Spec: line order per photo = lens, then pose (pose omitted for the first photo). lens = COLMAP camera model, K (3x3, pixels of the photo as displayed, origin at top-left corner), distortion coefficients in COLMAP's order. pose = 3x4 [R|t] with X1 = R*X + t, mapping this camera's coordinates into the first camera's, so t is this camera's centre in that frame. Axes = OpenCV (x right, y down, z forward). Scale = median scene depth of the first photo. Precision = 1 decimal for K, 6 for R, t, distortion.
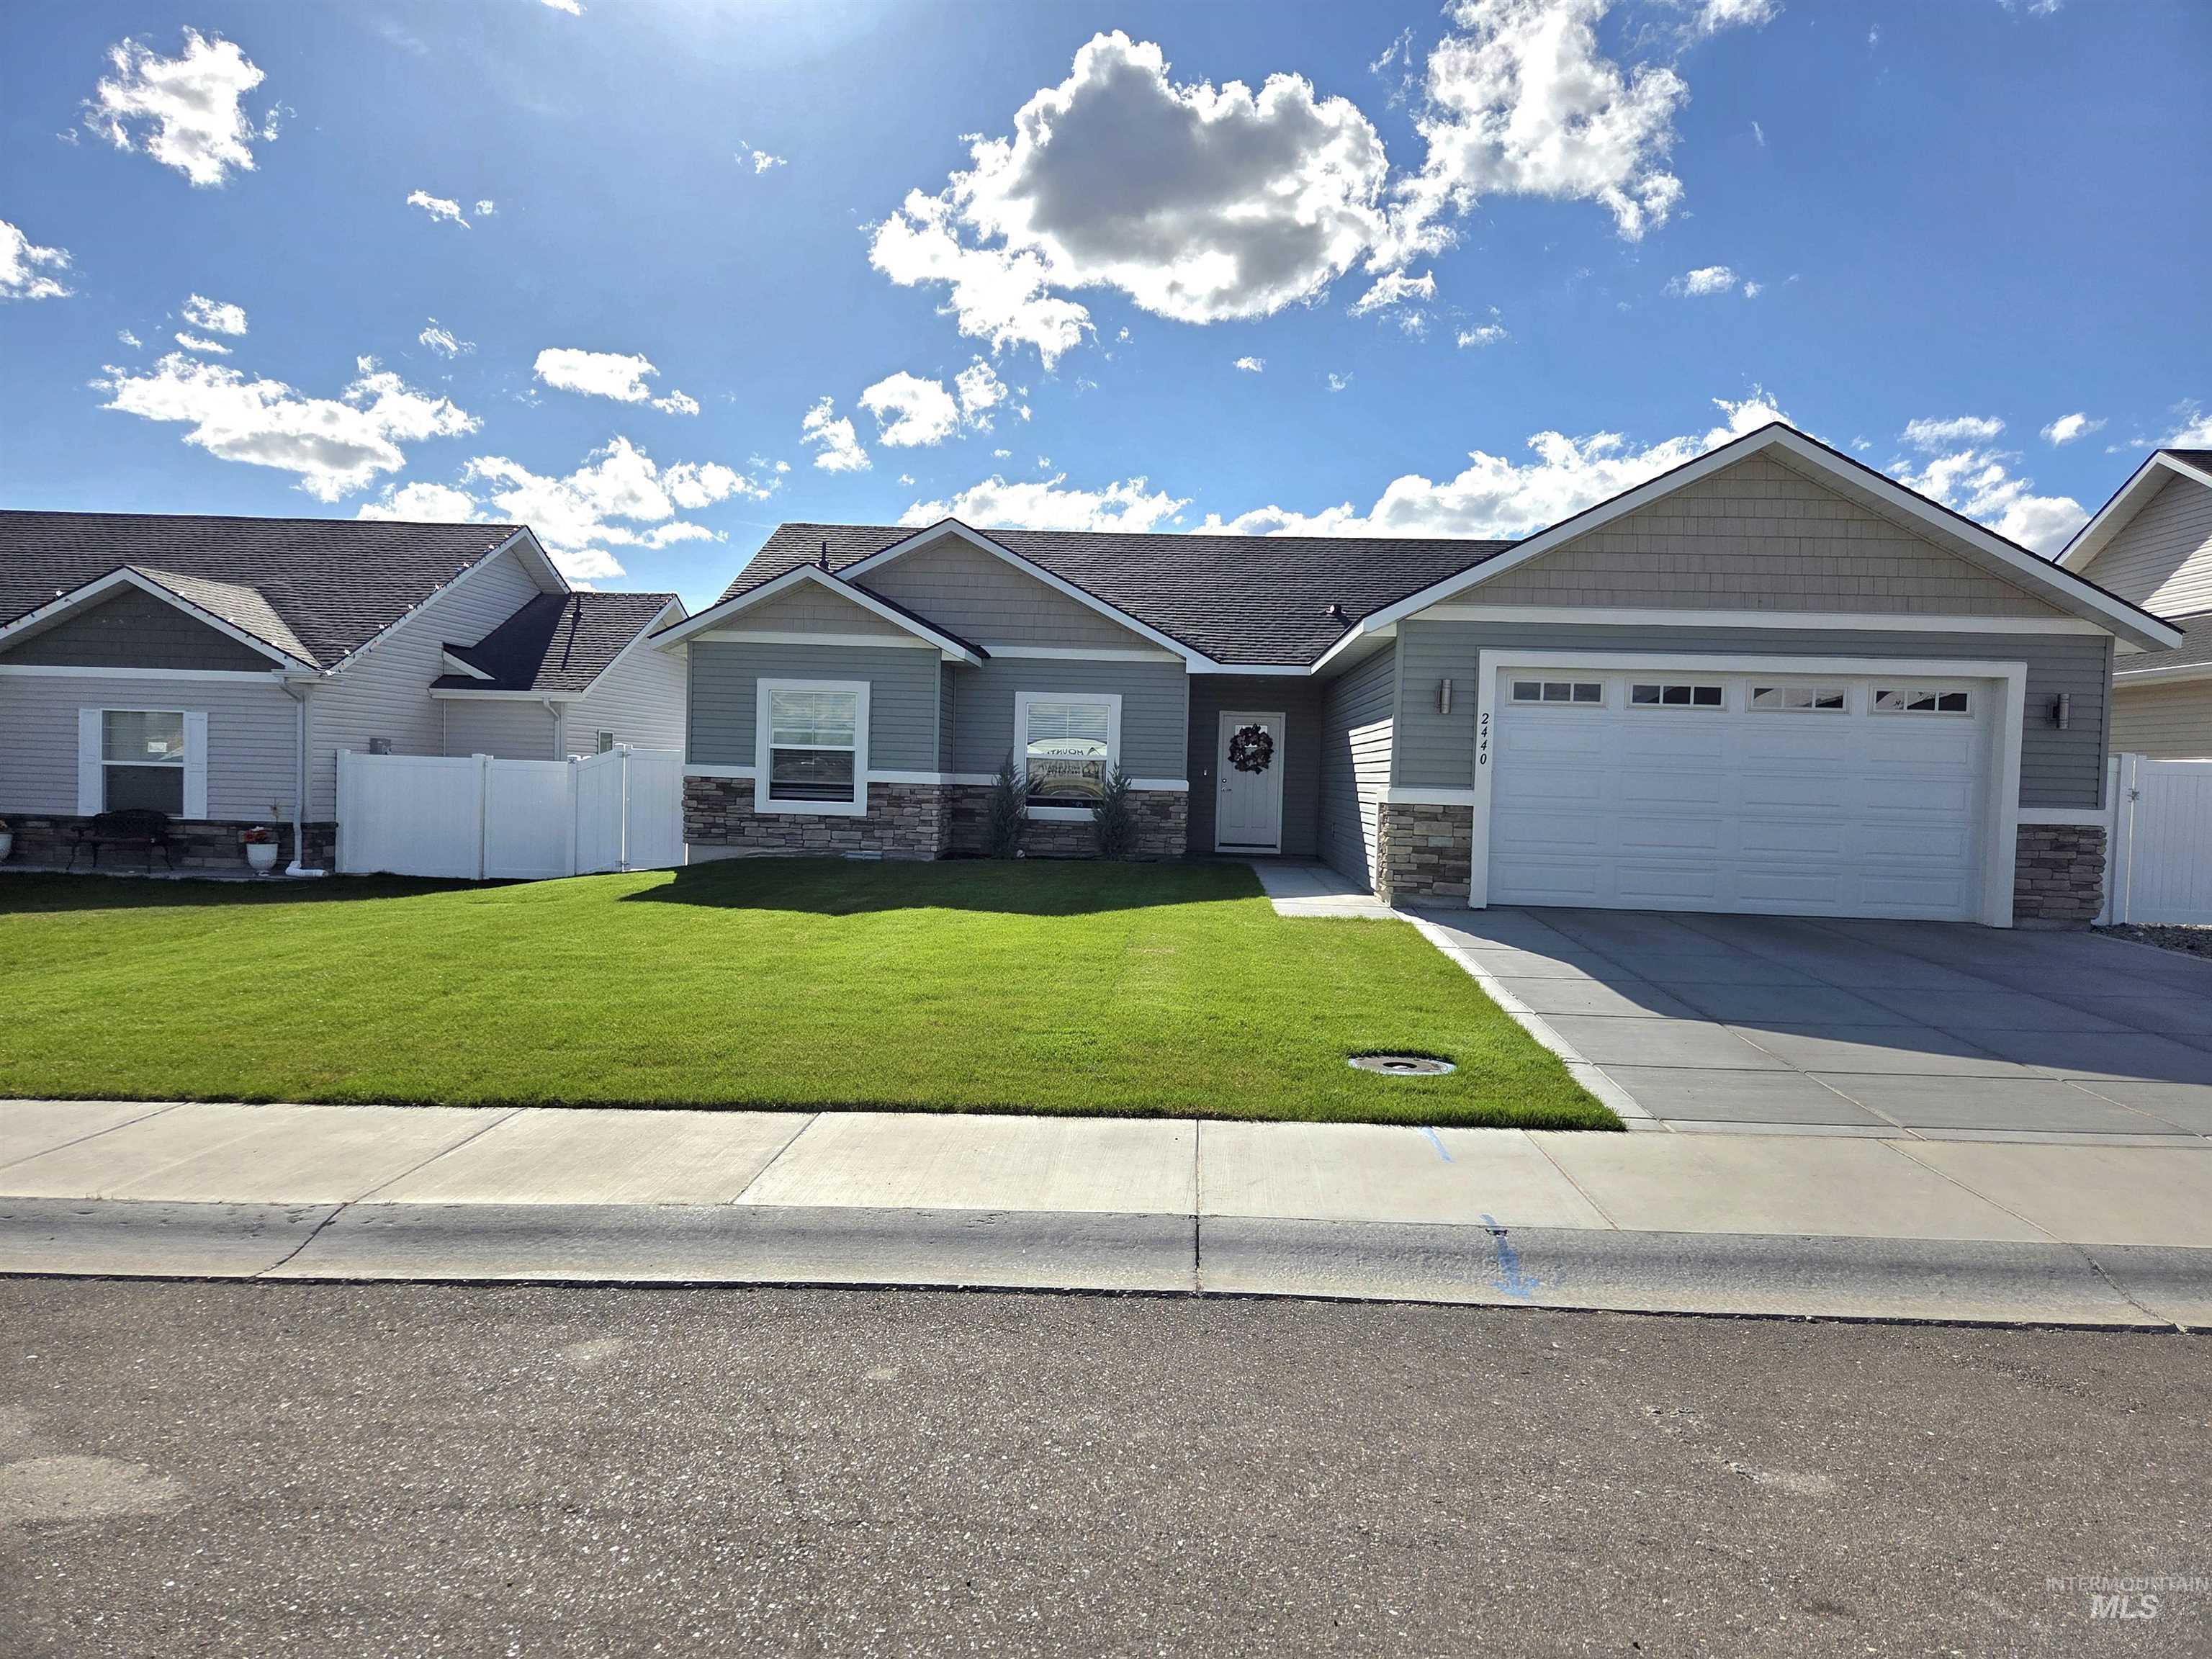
lens RADIAL K [[1591.4, 0, 1095.6], [0, 1591.4, 825.3], [0, 0, 1]] dist [0.096590, -0.064405]
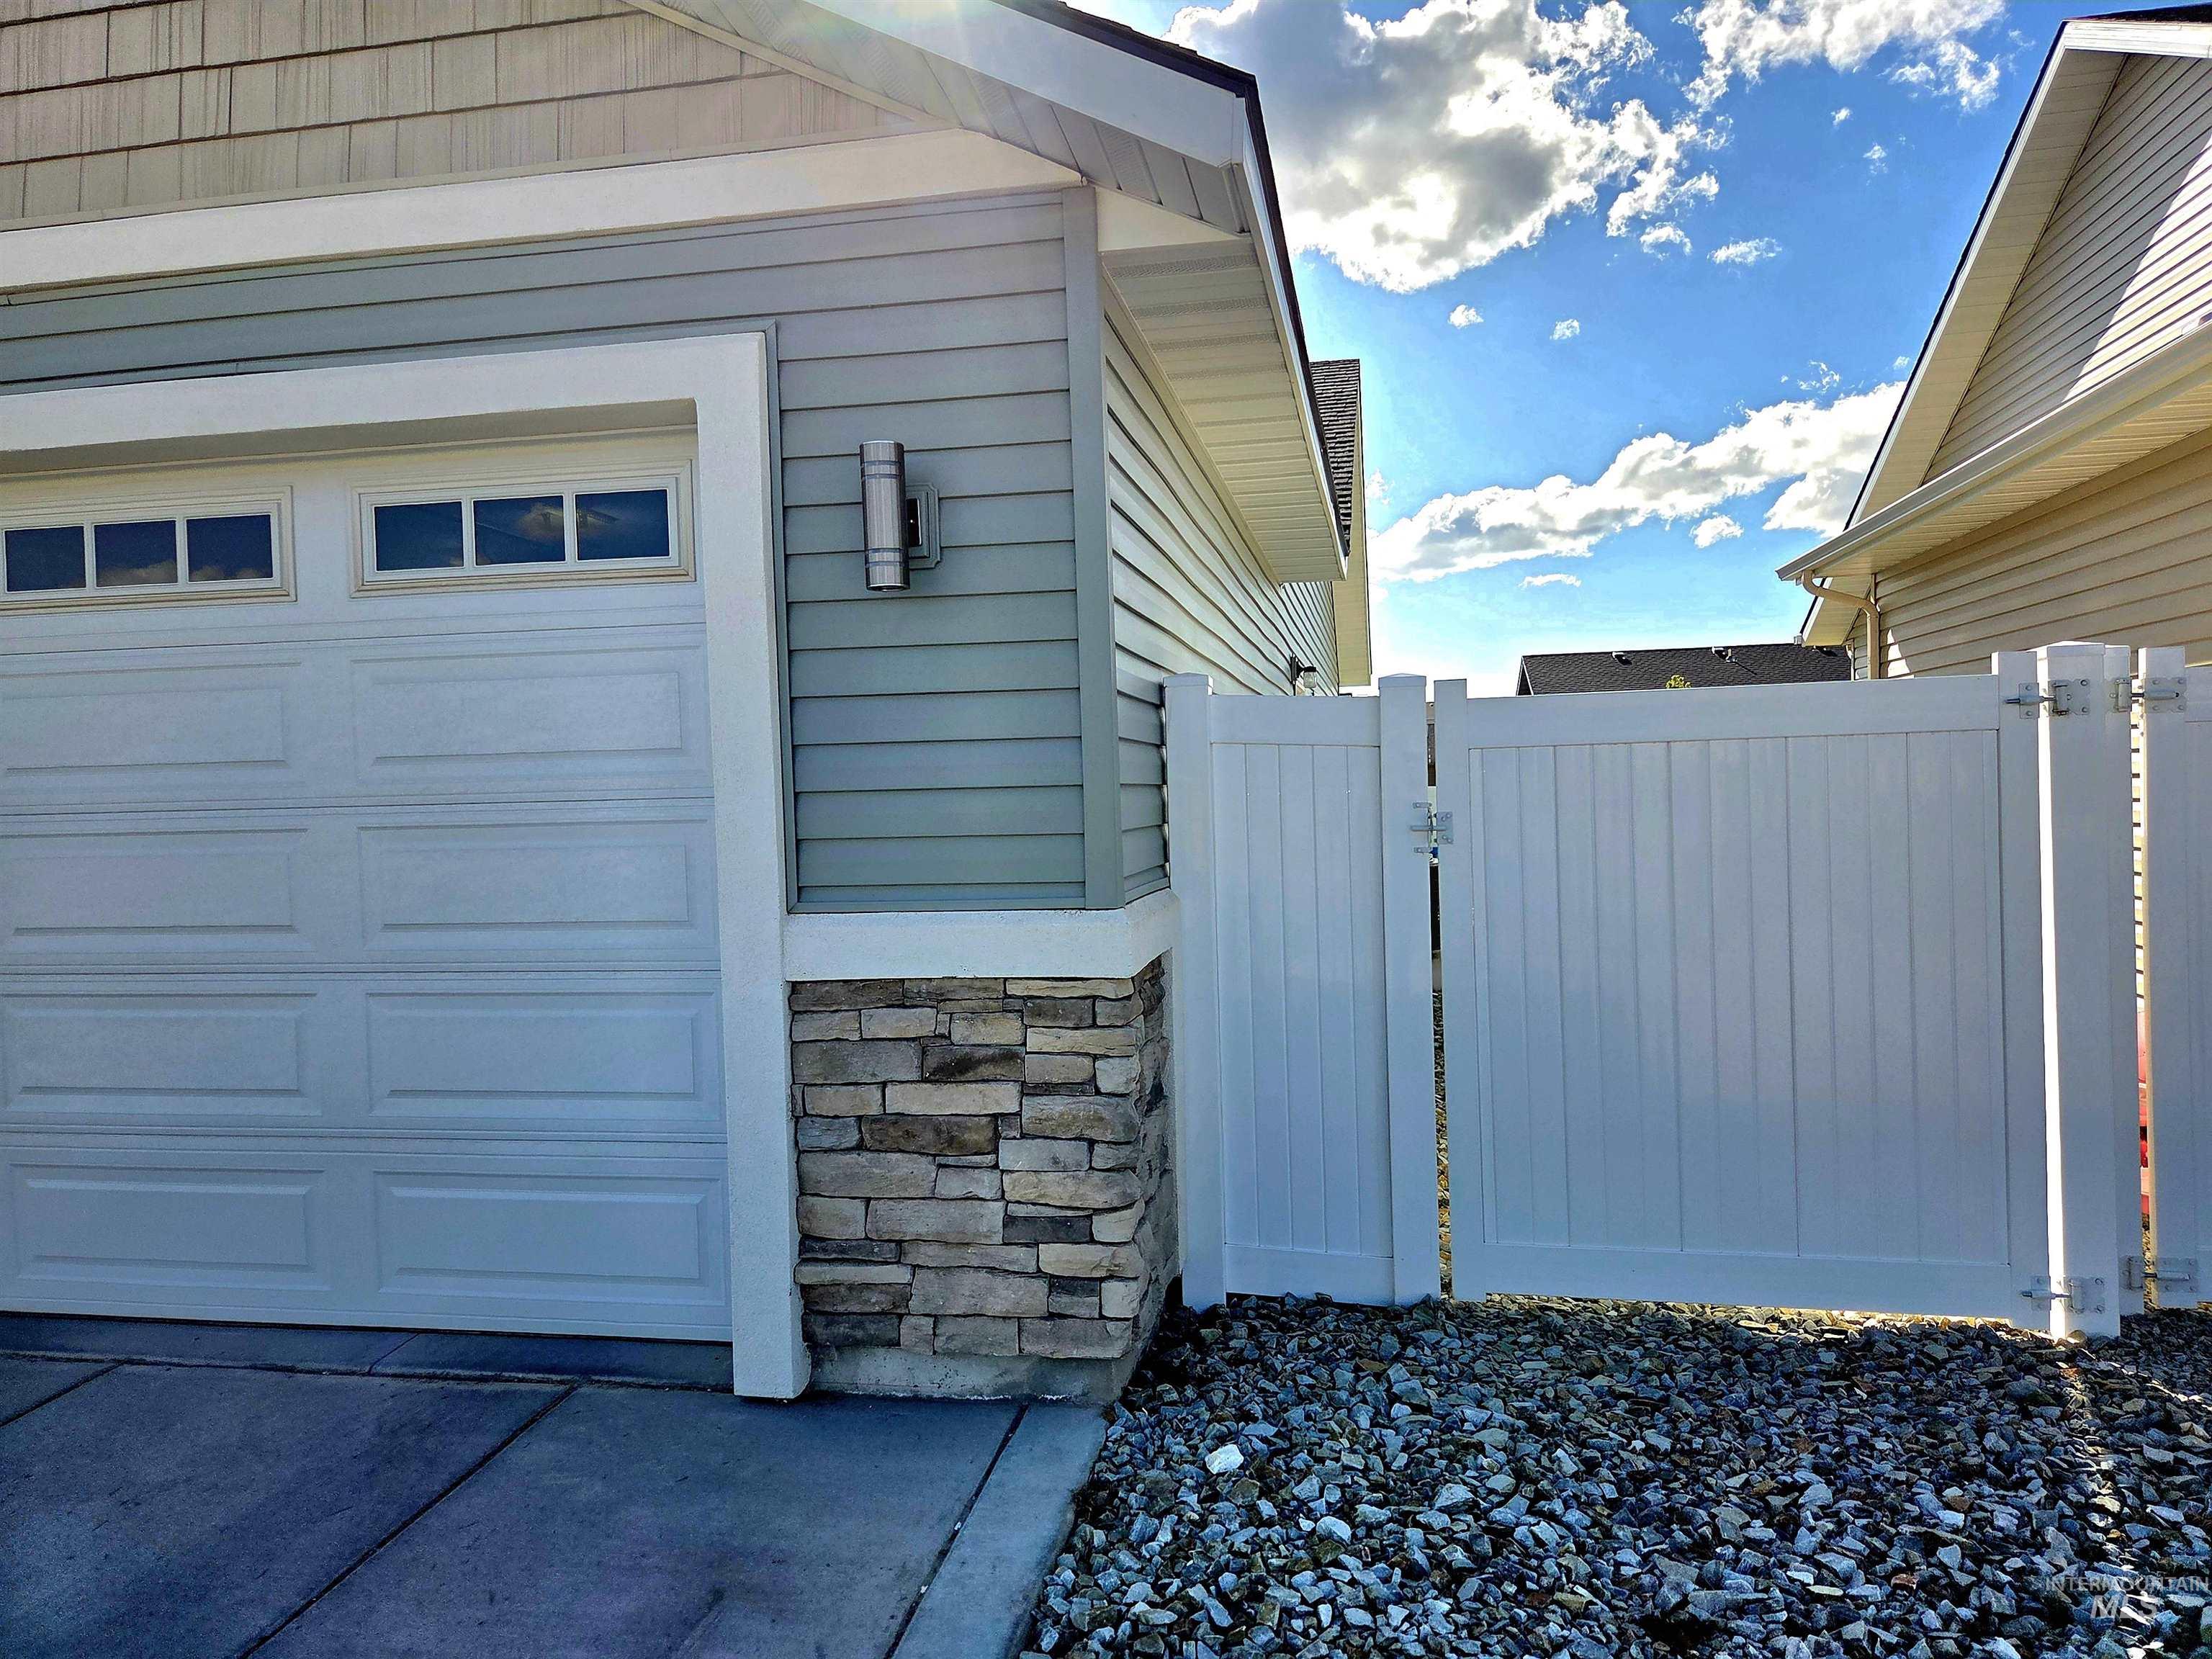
lens RADIAL K [[1591.4, 0, 1095.6], [0, 1591.4, 825.3], [0, 0, 1]] dist [0.096590, -0.064405]
pose [[0.977719, -0.052228, -0.203318, 0.661840], [0.051430, 0.998634, -0.009209, -0.020118], [0.203521, -0.001452, 0.979069, 0.765770]]
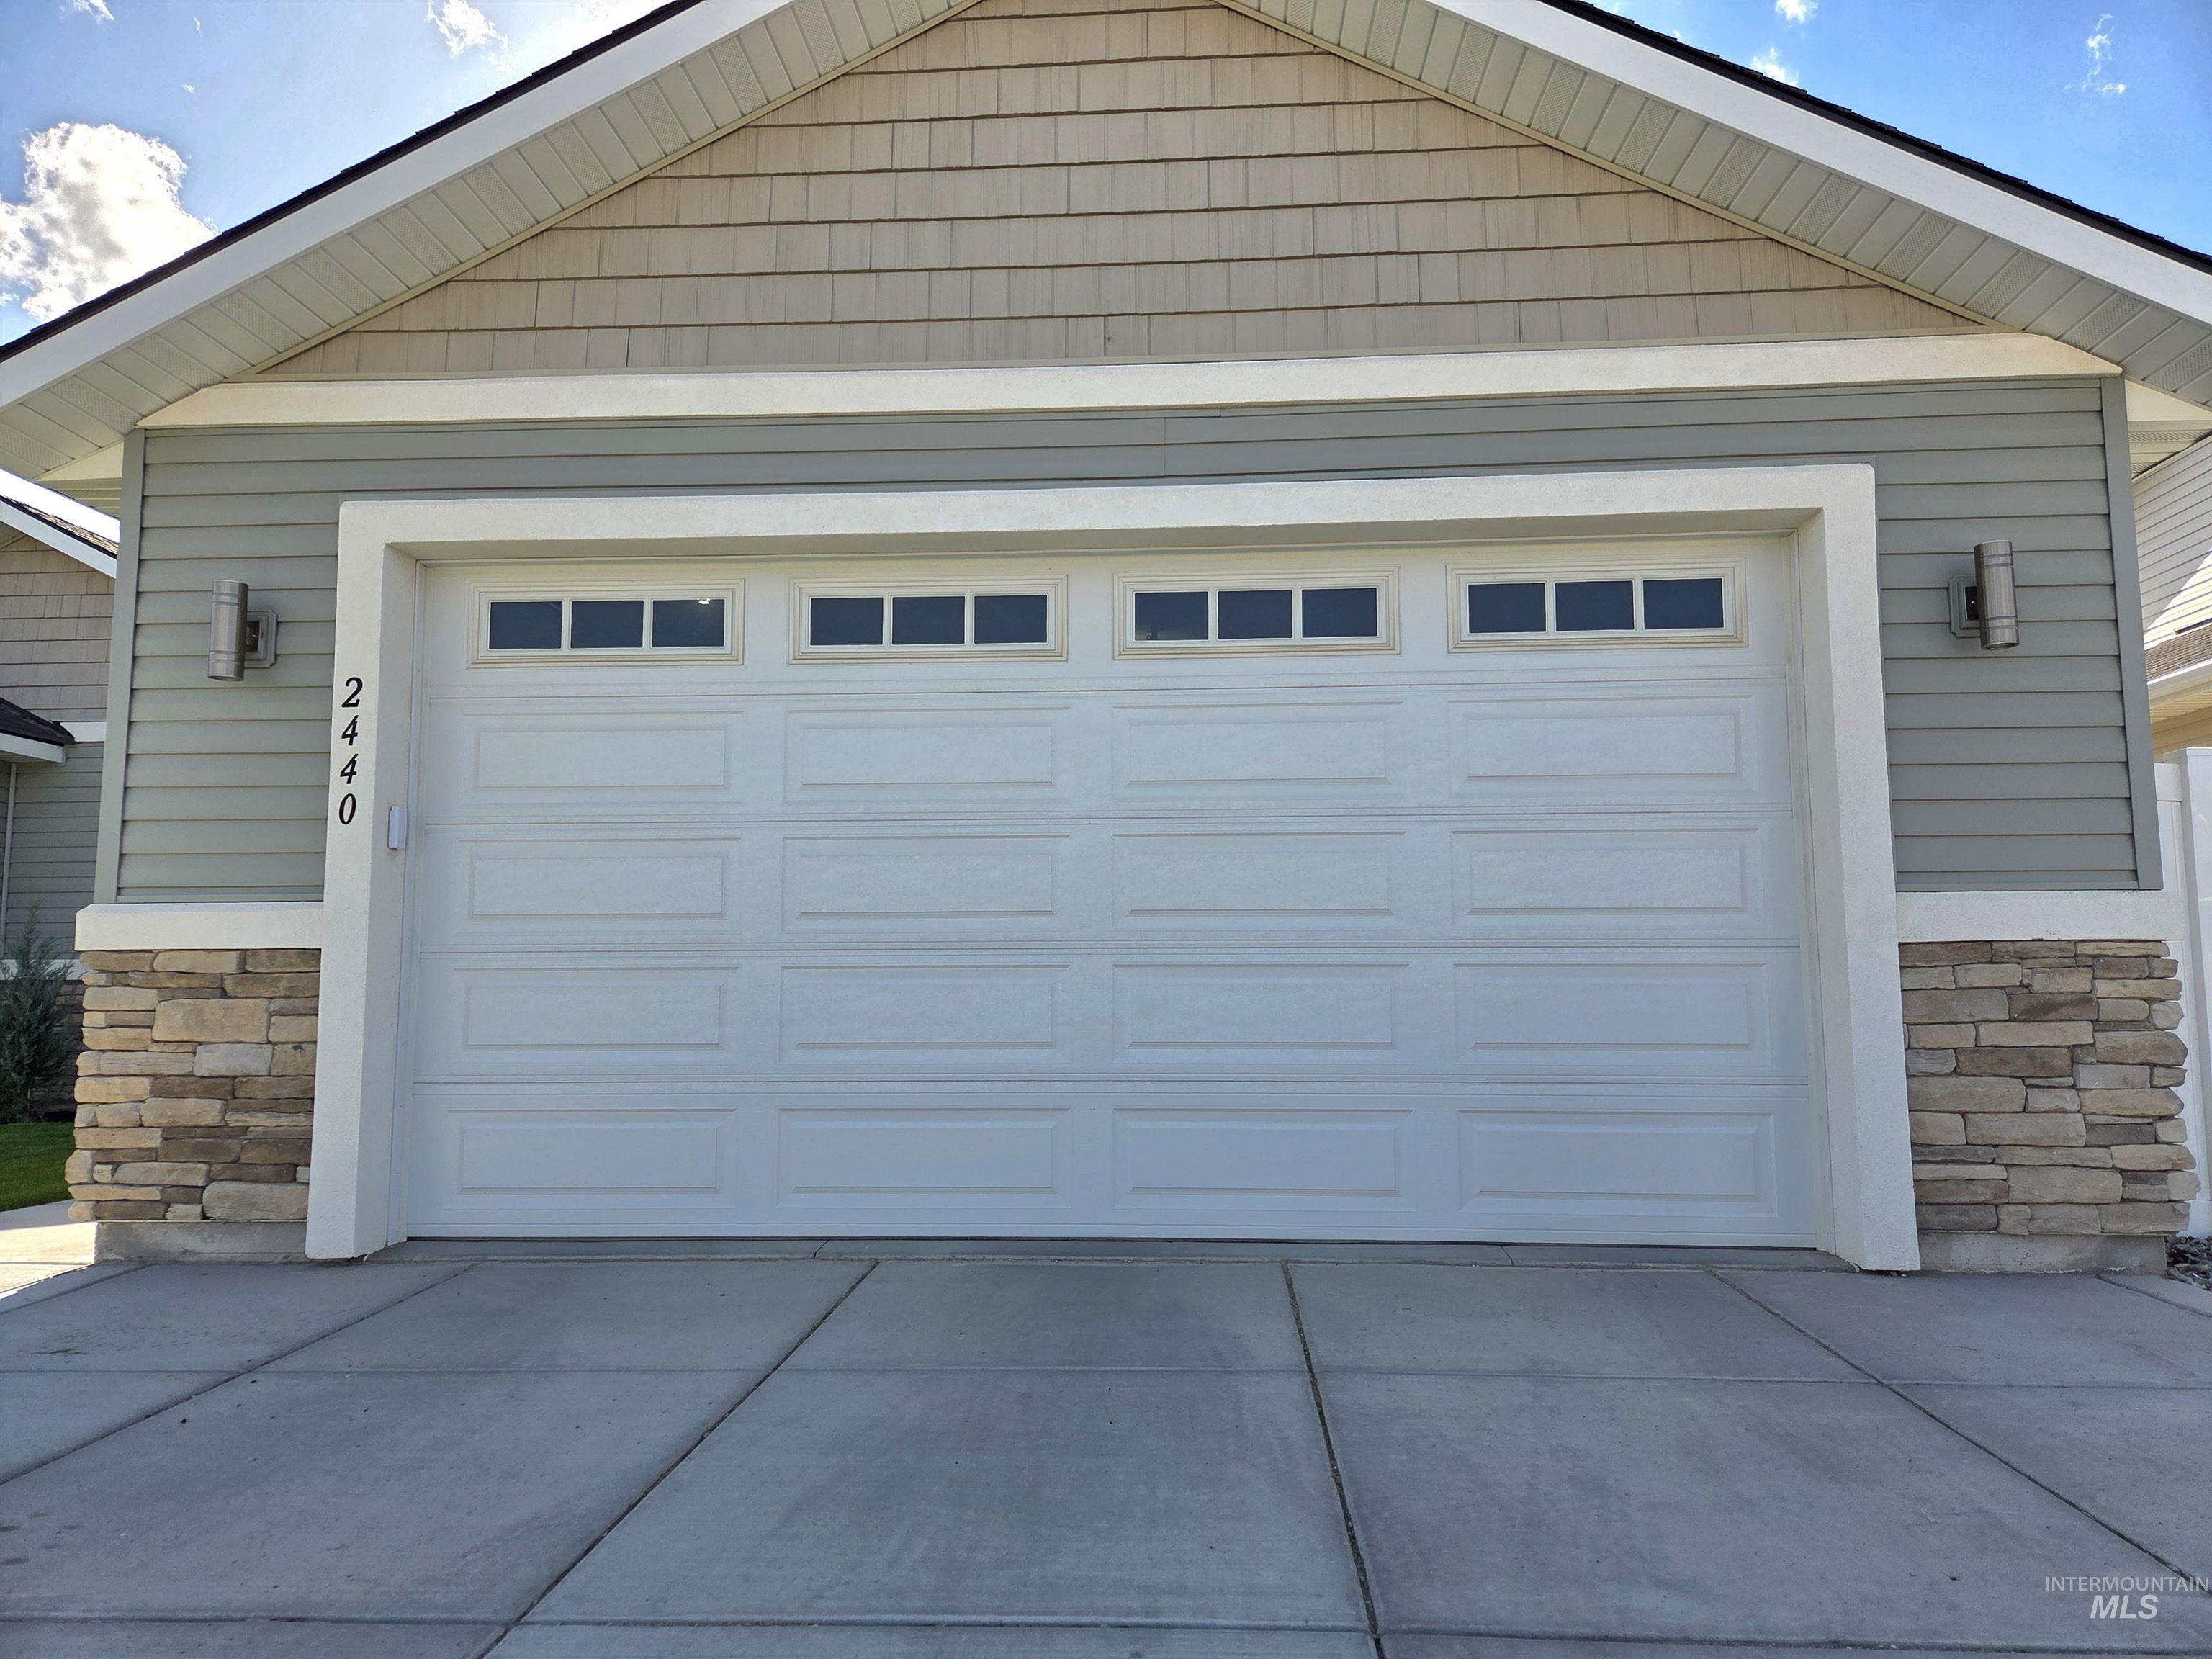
lens RADIAL K [[1591.4, 0, 1095.6], [0, 1591.4, 825.3], [0, 0, 1]] dist [0.096590, -0.064405]
pose [[0.998907, -0.038518, -0.026495, 0.412423], [0.034422, 0.989457, -0.140676, 0.016204], [0.031634, 0.139611, 0.989701, 0.665965]]
